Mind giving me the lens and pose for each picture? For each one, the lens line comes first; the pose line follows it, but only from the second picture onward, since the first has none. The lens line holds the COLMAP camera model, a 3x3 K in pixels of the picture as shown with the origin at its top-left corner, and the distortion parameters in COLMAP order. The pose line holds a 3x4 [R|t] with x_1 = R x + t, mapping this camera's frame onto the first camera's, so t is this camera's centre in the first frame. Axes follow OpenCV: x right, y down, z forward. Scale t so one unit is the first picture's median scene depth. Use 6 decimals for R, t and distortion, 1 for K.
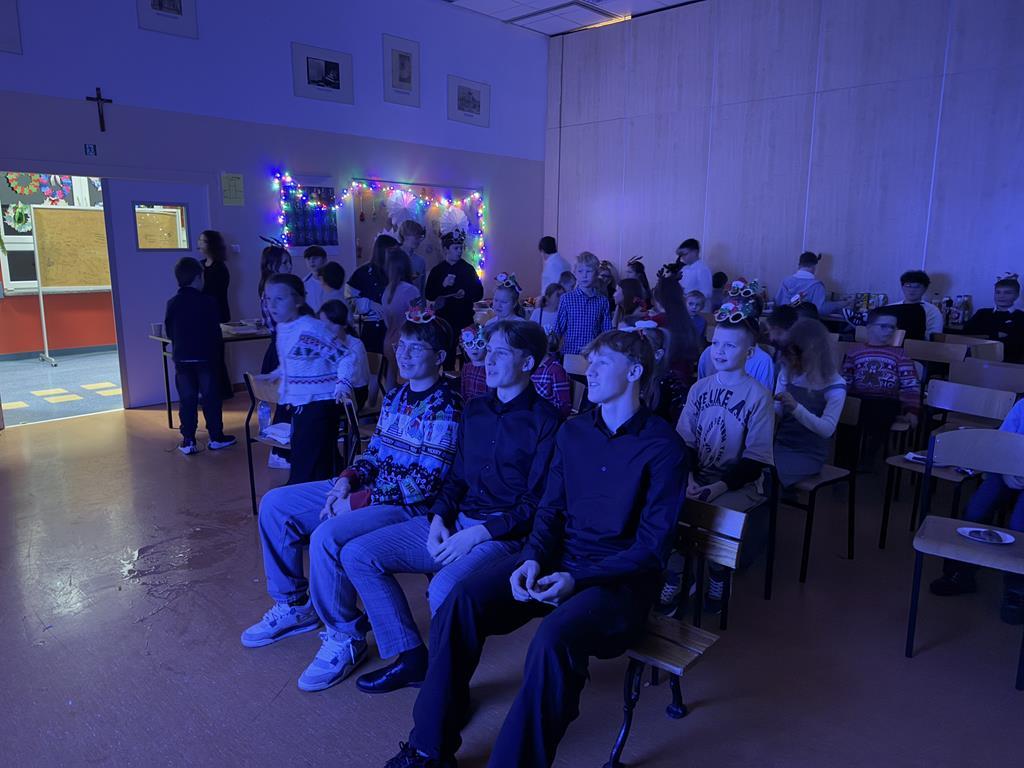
lens RADIAL K [[718.9, 0, 503.0], [0, 718.9, 387.4], [0, 0, 1]] dist [0.053496, -0.064788]
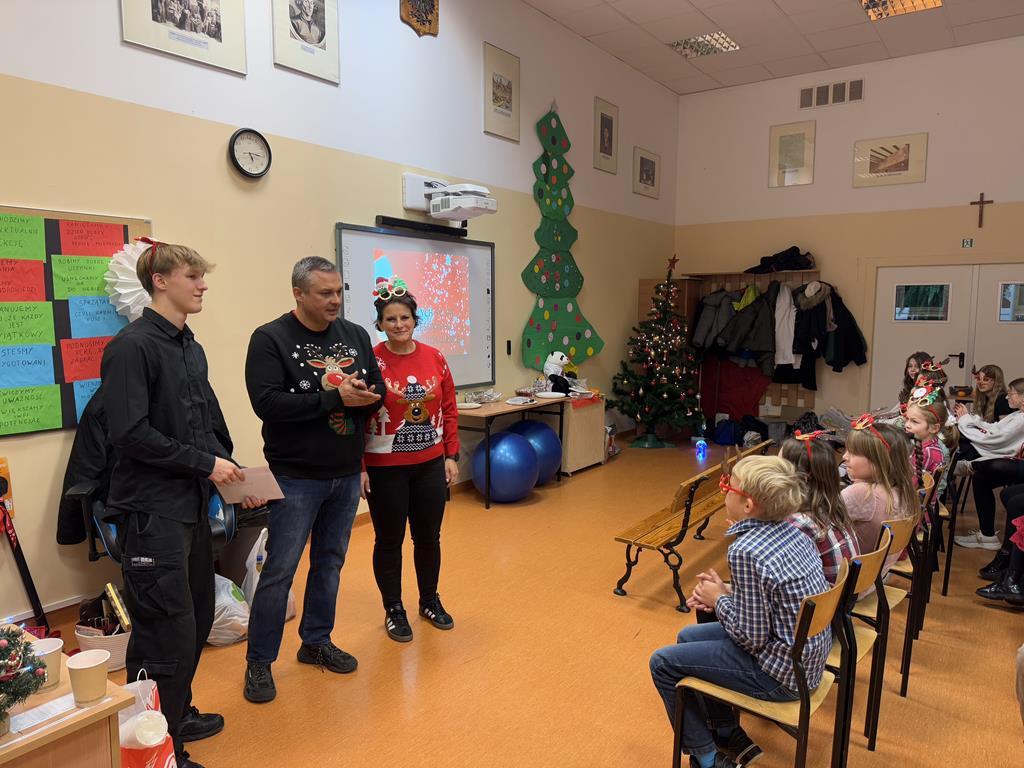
lens RADIAL K [[718.9, 0, 510.4], [0, 718.9, 389.9], [0, 0, 1]] dist [0.053496, -0.064788]
pose [[0.136975, 0.112294, -0.984189, 0.493468], [-0.191323, 0.977845, 0.084942, -0.029266], [0.971923, 0.176663, 0.155425, 0.069004]]
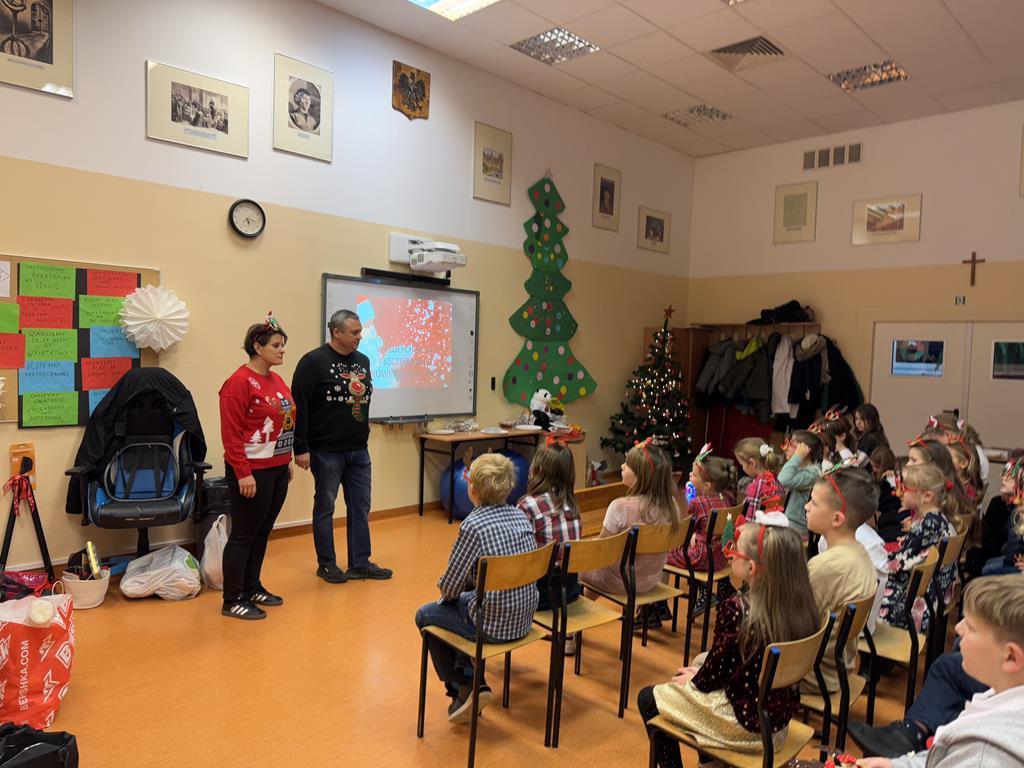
lens RADIAL K [[718.9, 0, 507.3], [0, 718.9, 387.4], [0, 0, 1]] dist [0.053496, -0.064788]
pose [[-0.017412, 0.049781, -0.998608, 0.609498], [-0.224424, 0.973081, 0.052421, -0.056638], [0.974336, 0.225025, -0.005771, 0.224452]]
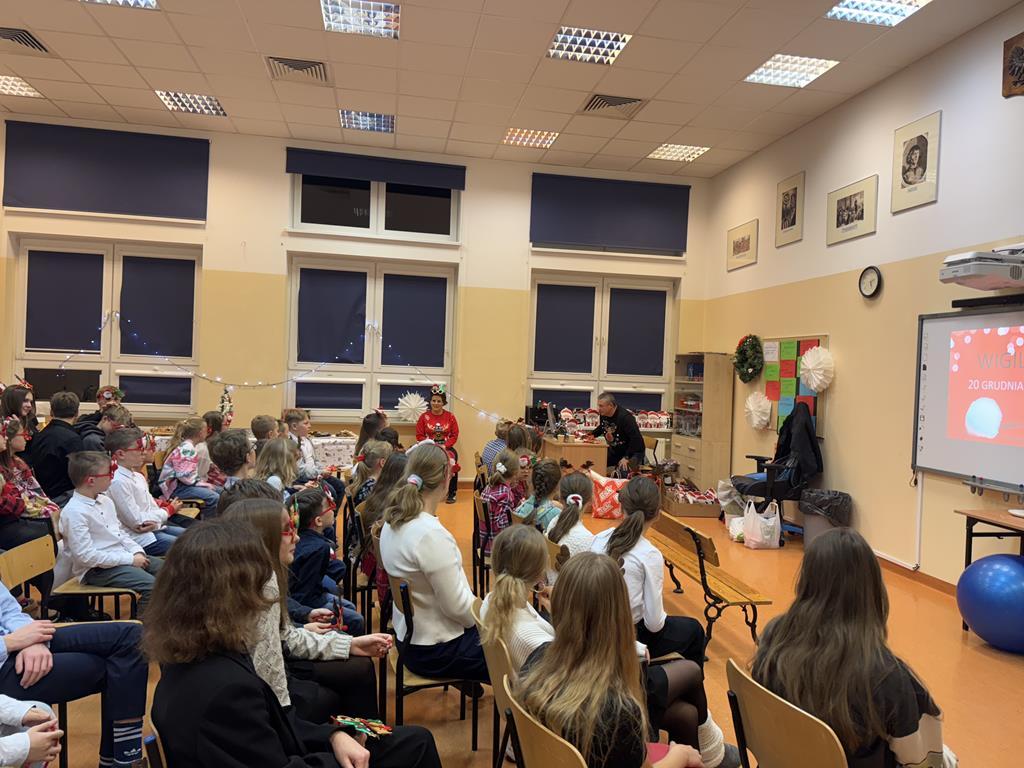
lens RADIAL K [[718.9, 0, 517.1], [0, 718.9, 382.3], [0, 0, 1]] dist [0.053496, -0.064788]
pose [[-0.809139, -0.041011, 0.586184, -0.312637], [0.074750, 0.982274, 0.171904, -0.190933], [-0.582843, 0.182912, -0.791731, 0.899449]]
